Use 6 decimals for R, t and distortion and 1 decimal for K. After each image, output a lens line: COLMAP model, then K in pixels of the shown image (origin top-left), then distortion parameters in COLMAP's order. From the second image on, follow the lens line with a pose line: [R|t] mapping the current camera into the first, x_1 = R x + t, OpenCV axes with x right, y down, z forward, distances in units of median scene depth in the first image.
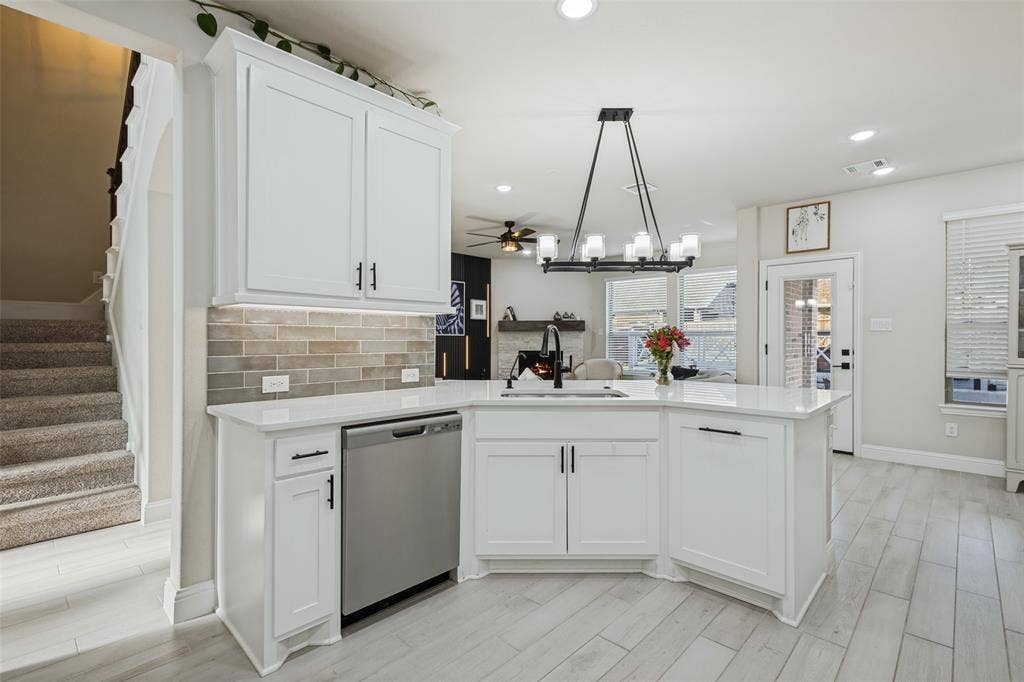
lens RADIAL K [[472.4, 0, 512.0], [0, 472.4, 341.0], [0, 0, 1]] dist [0.003185, 0.000401]
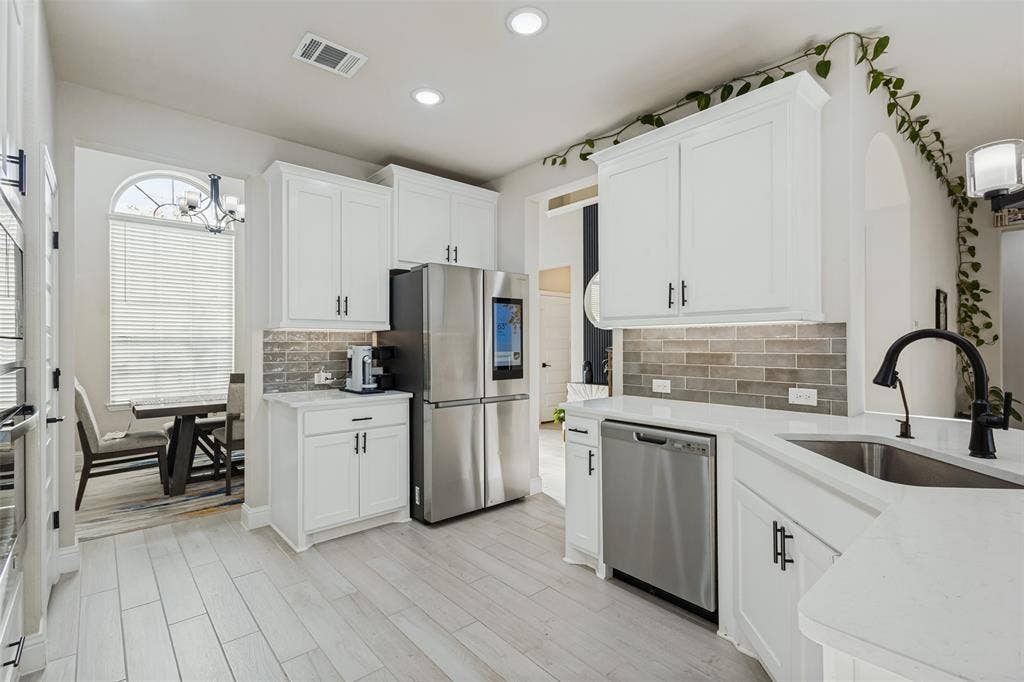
lens RADIAL K [[472.4, 0, 512.0], [0, 472.4, 341.0], [0, 0, 1]] dist [0.003185, 0.000401]
pose [[-0.089787, -0.007323, -0.995934, 0.655602], [-0.002548, 0.999971, -0.007123, -0.016694], [0.995958, 0.001898, -0.089803, 0.578562]]
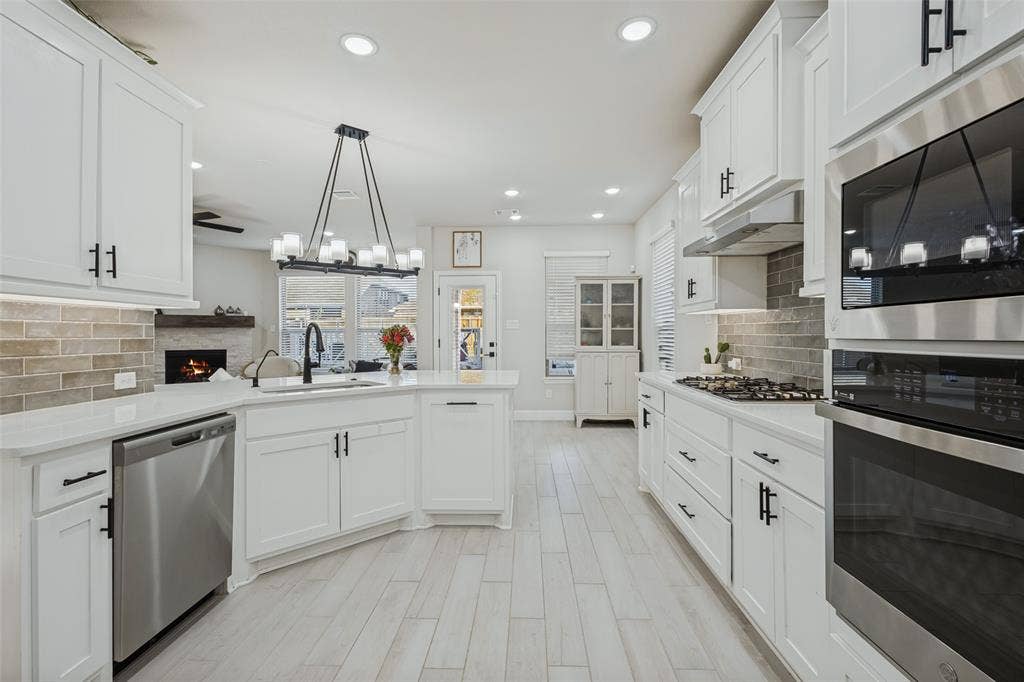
lens RADIAL K [[465.3, 0, 512.8], [0, 465.3, 336.2], [0, 0, 1]] dist [-0.000260, 0.000015]
pose [[0.745191, -0.006793, 0.666817, -0.255683], [0.008677, 0.999962, 0.000491, 0.000314], [-0.666795, 0.005420, 0.745222, -0.063865]]
